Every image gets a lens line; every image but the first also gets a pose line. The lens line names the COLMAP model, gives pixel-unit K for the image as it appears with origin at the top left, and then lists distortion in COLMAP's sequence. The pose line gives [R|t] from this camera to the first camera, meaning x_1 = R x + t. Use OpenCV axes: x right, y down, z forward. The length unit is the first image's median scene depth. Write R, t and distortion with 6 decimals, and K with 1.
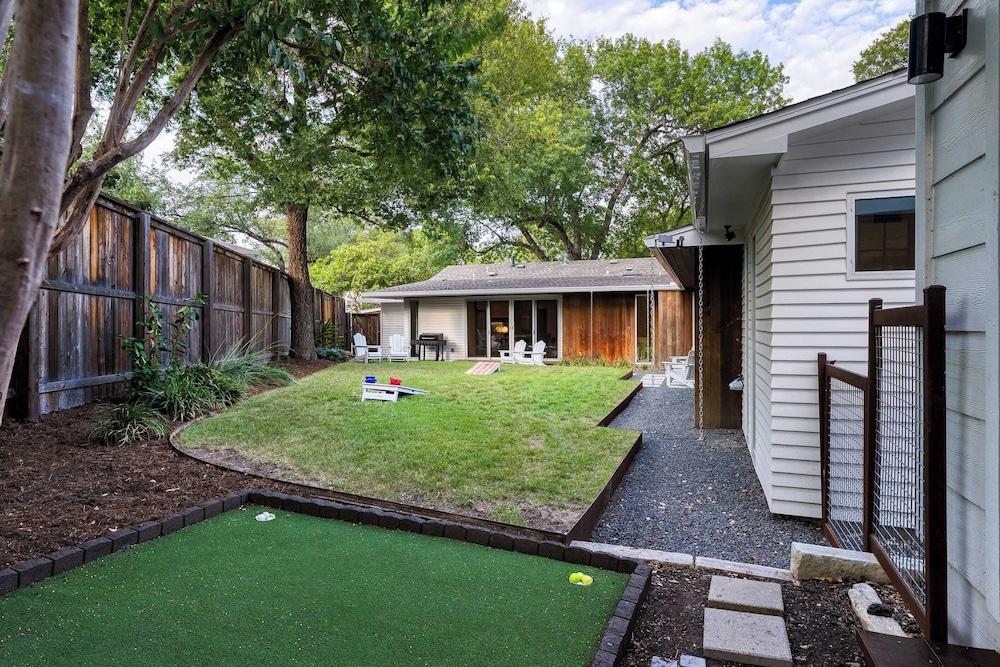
lens RADIAL K [[504.9, 0, 499.1], [0, 504.9, 321.0], [0, 0, 1]] dist [0.000235, 0.000164]
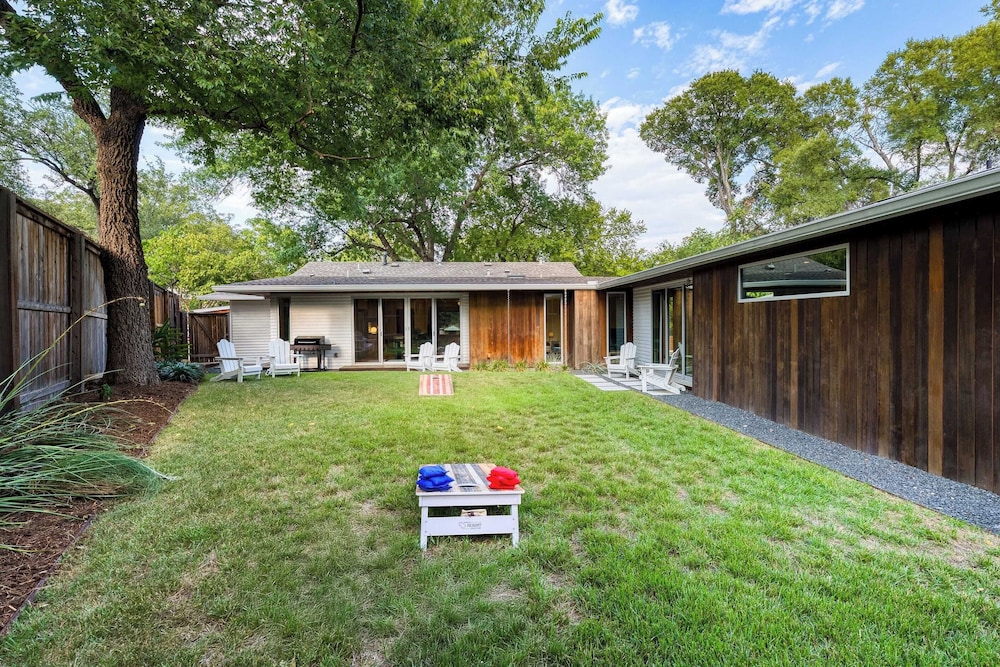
lens RADIAL K [[422.0, 0, 497.6], [0, 422.0, 325.4], [0, 0, 1]] dist [-0.001541, 0.000187]
pose [[0.926650, -0.008578, 0.375827, -0.122506], [0.004371, 0.999918, 0.012044, -0.000703], [-0.375900, -0.009517, 0.926611, 0.258139]]
